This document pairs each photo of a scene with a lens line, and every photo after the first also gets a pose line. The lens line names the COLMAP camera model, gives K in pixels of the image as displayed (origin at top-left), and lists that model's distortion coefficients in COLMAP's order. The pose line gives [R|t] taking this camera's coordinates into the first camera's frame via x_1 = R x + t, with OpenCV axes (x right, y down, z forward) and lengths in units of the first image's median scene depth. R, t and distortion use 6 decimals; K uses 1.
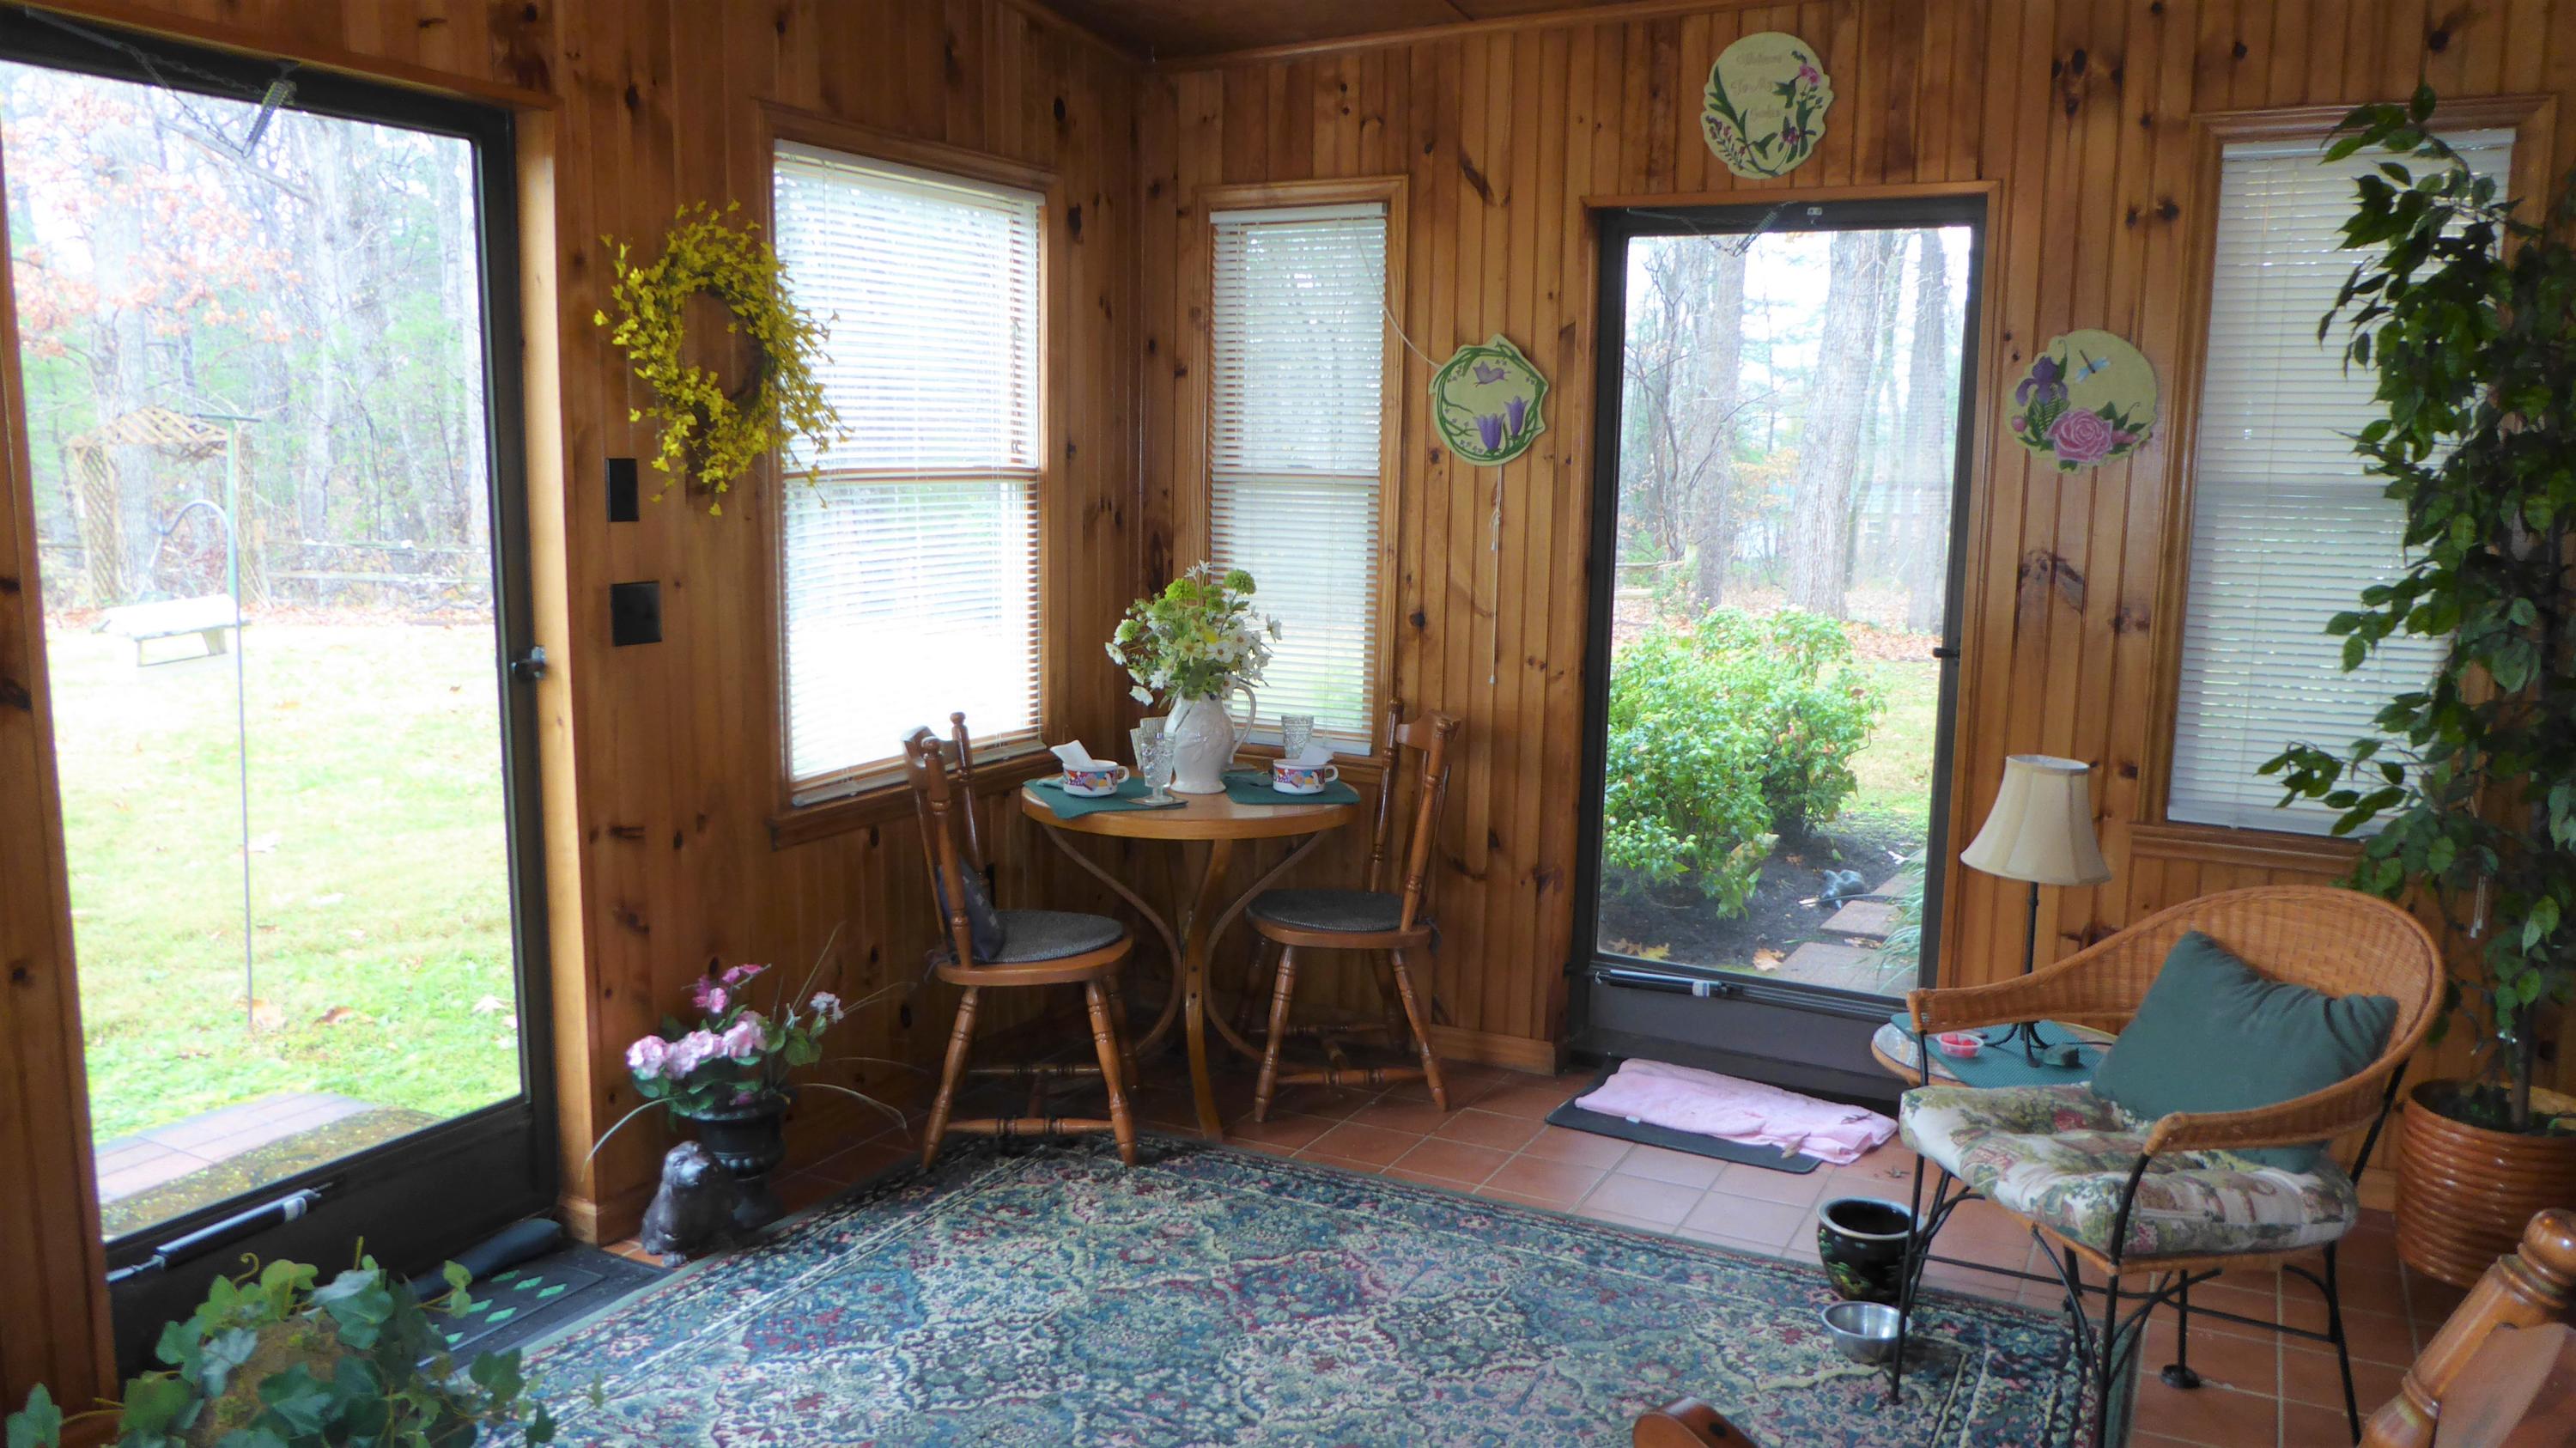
lens RADIAL K [[1883.7, 0, 1288.0], [0, 1883.7, 724.0], [0, 0, 1]] dist [-0.037262, 0.012144]
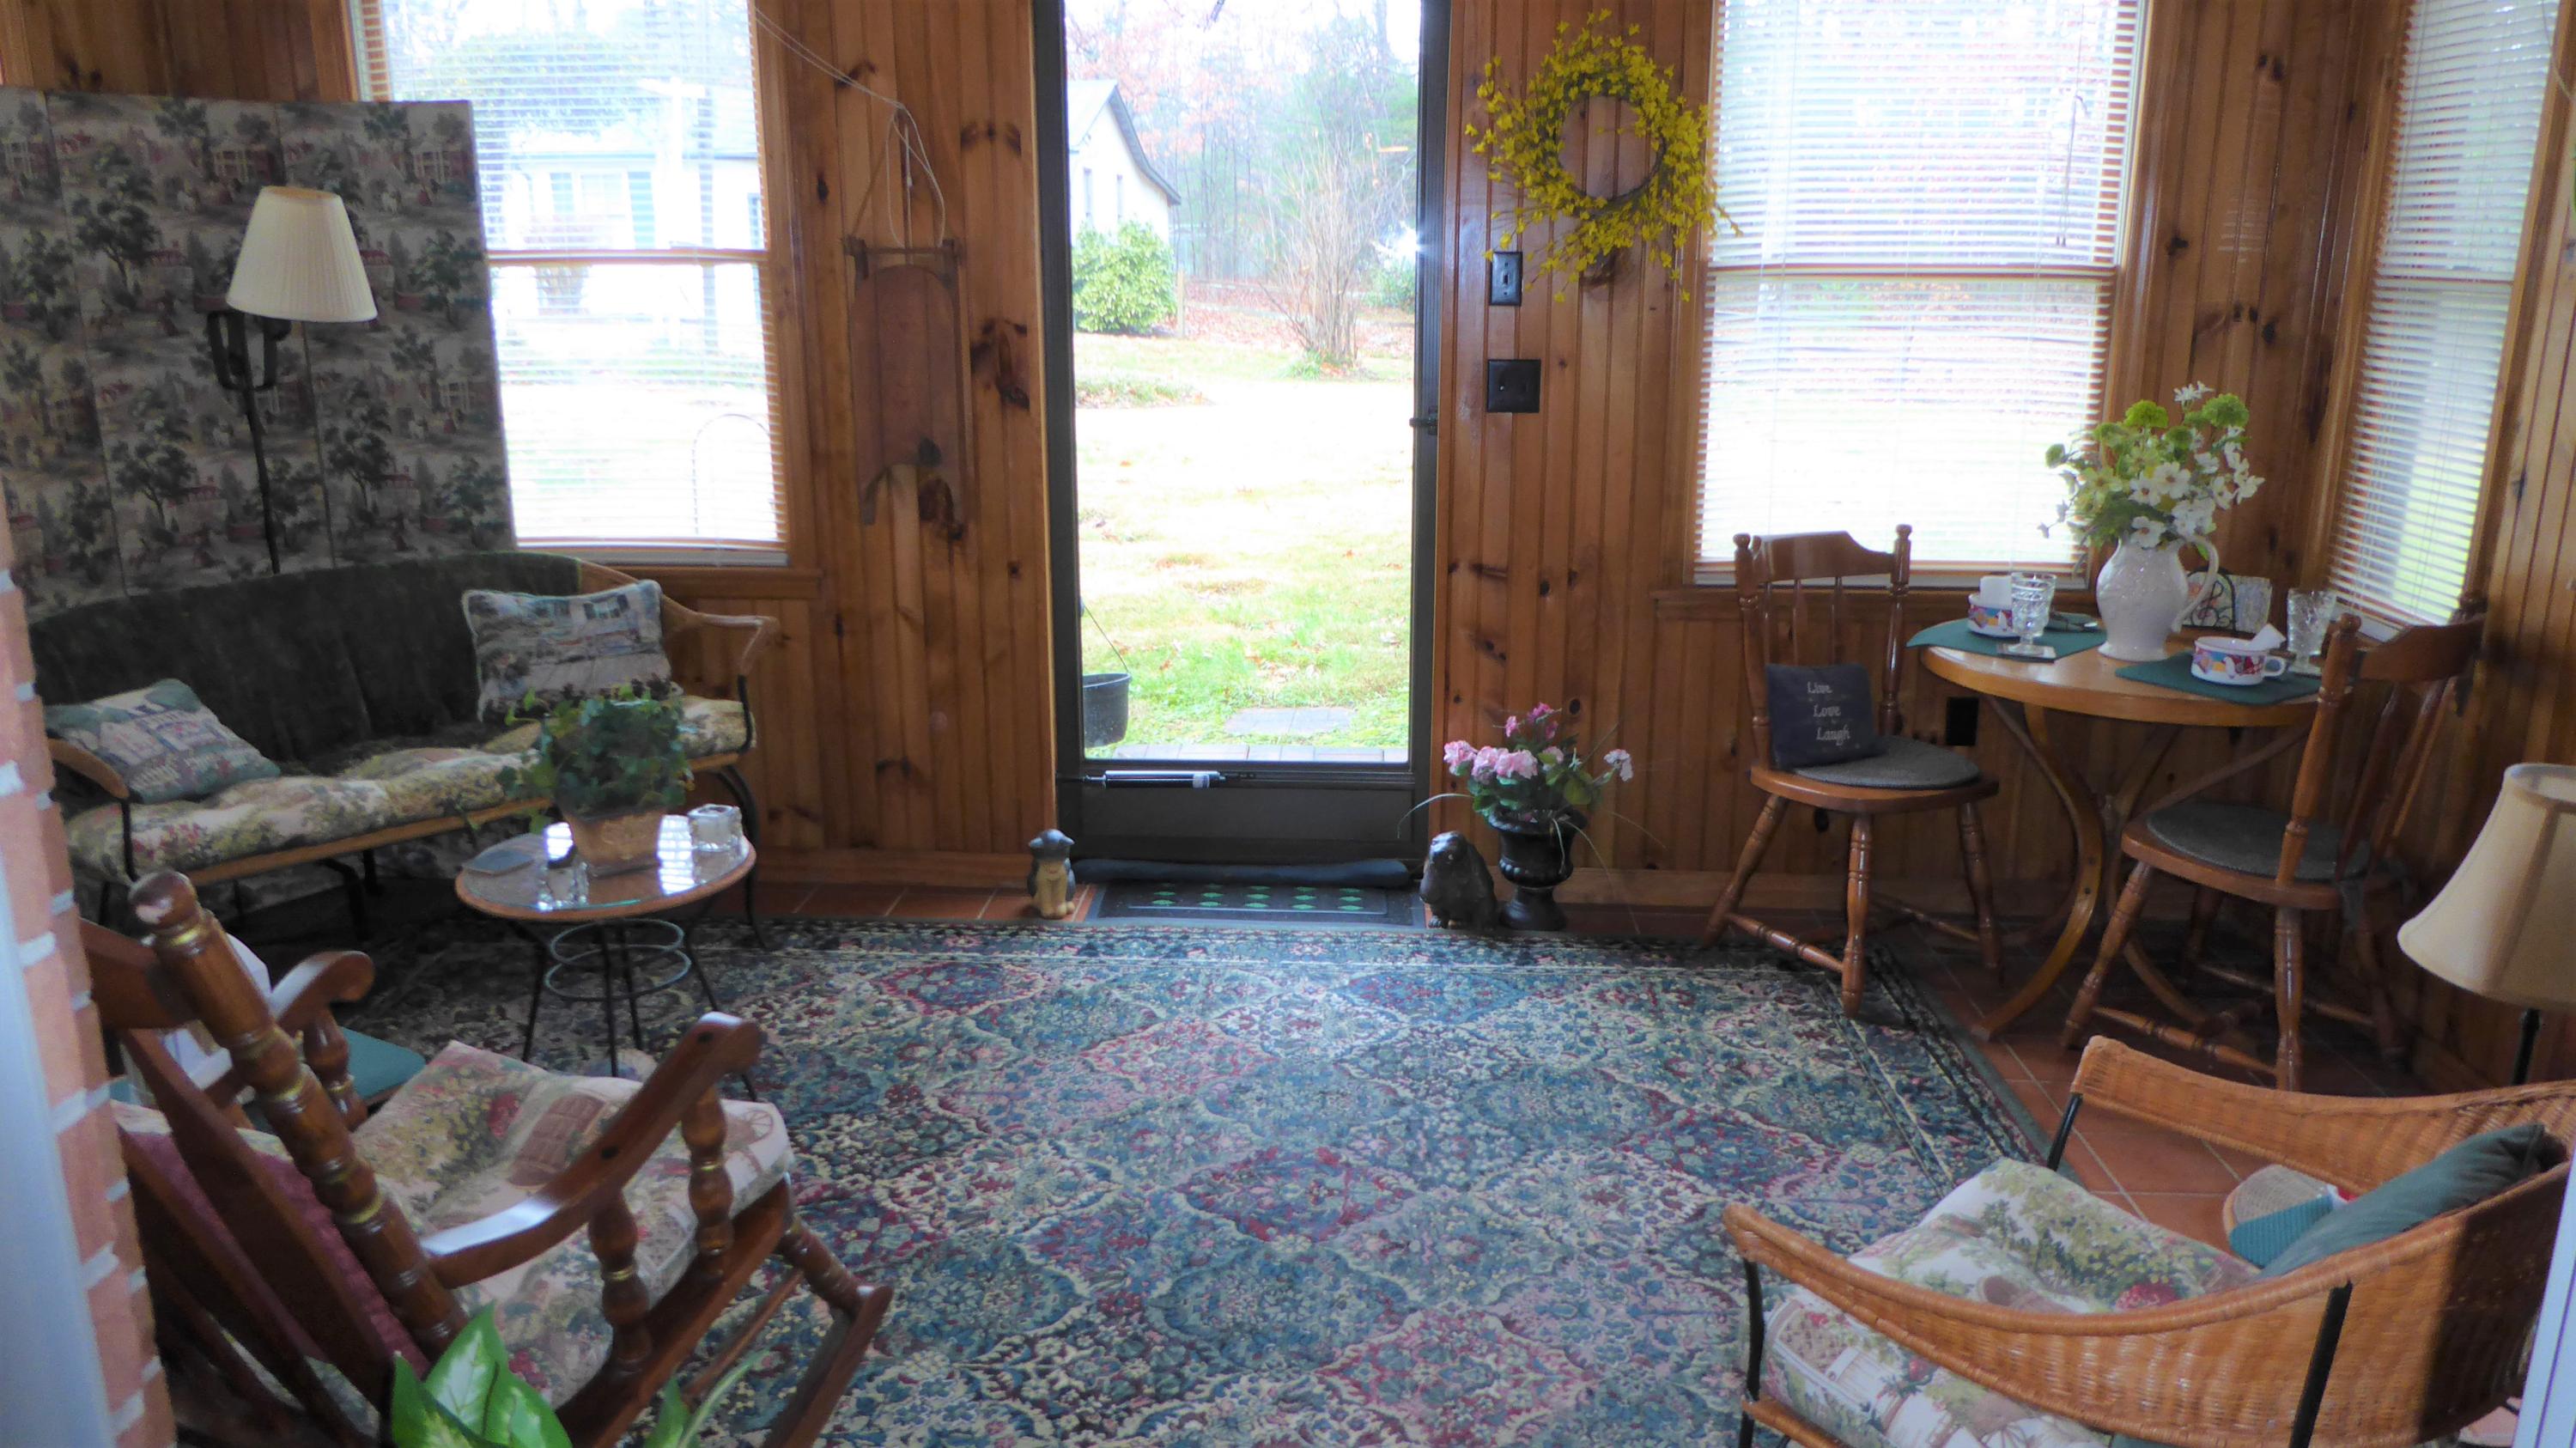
lens RADIAL K [[1883.7, 0, 1288.0], [0, 1883.7, 724.0], [0, 0, 1]] dist [-0.037262, 0.012144]
pose [[0.410471, 0.215322, -0.886087, 0.662587], [-0.130678, 0.975581, 0.176534, -0.040838], [0.902461, 0.043330, 0.428586, 0.372051]]
